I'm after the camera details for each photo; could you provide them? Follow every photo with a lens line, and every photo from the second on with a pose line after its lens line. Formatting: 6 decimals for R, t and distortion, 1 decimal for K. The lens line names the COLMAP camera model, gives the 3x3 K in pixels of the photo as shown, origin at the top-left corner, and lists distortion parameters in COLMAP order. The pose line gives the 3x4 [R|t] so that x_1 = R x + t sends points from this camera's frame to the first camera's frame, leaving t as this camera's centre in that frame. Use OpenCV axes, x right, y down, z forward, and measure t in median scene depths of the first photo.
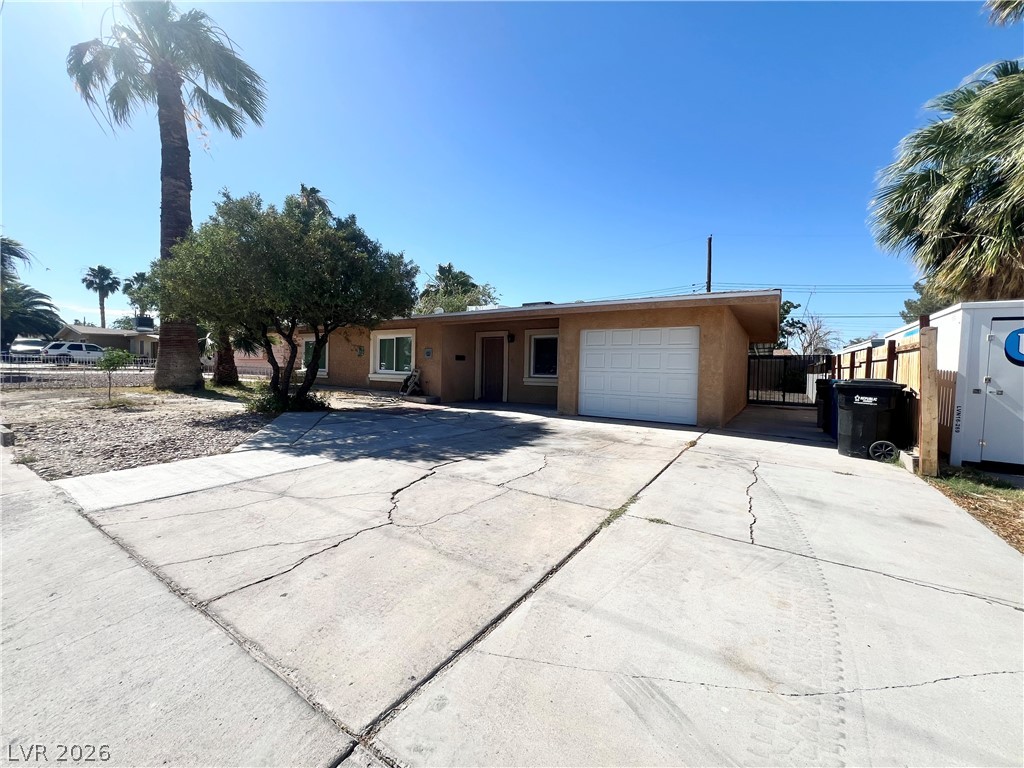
lens RADIAL K [[408.9, 0, 512.0], [0, 408.9, 384.0], [0, 0, 1]] dist [0.096009, 0.000015]
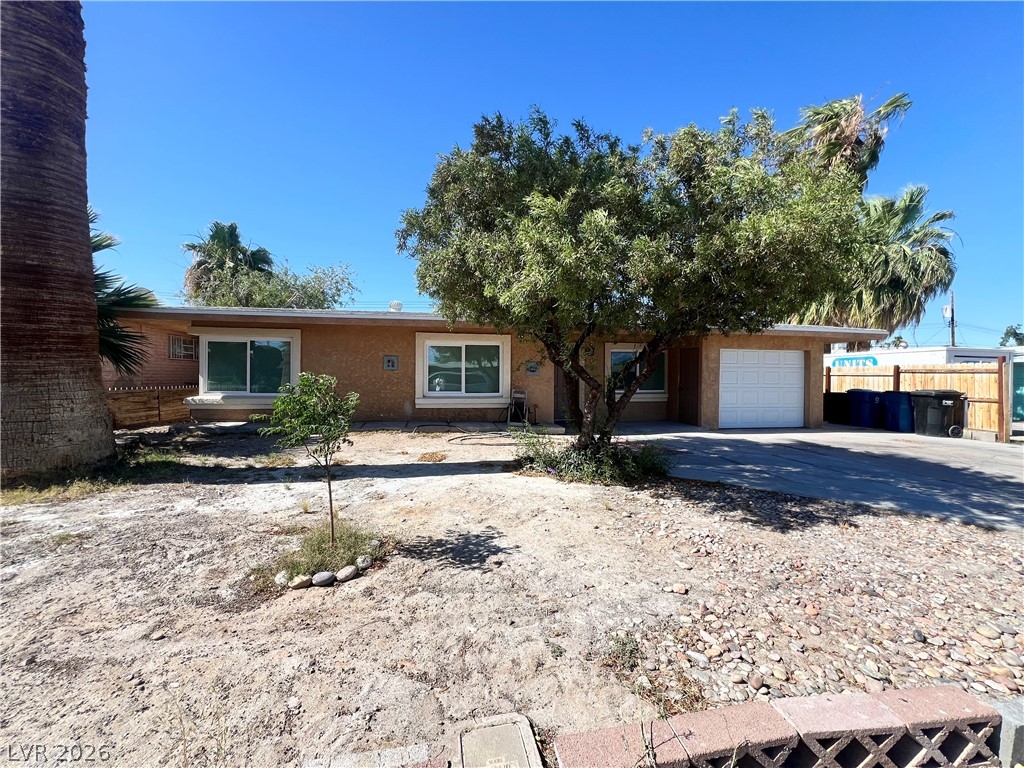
lens RADIAL K [[408.9, 0, 512.0], [0, 408.9, 384.0], [0, 0, 1]] dist [0.096009, 0.000015]
pose [[0.700991, -0.023264, 0.712791, -0.775910], [0.038432, 0.999248, -0.005183, -0.044024], [-0.712134, 0.031027, 0.701358, 0.499963]]
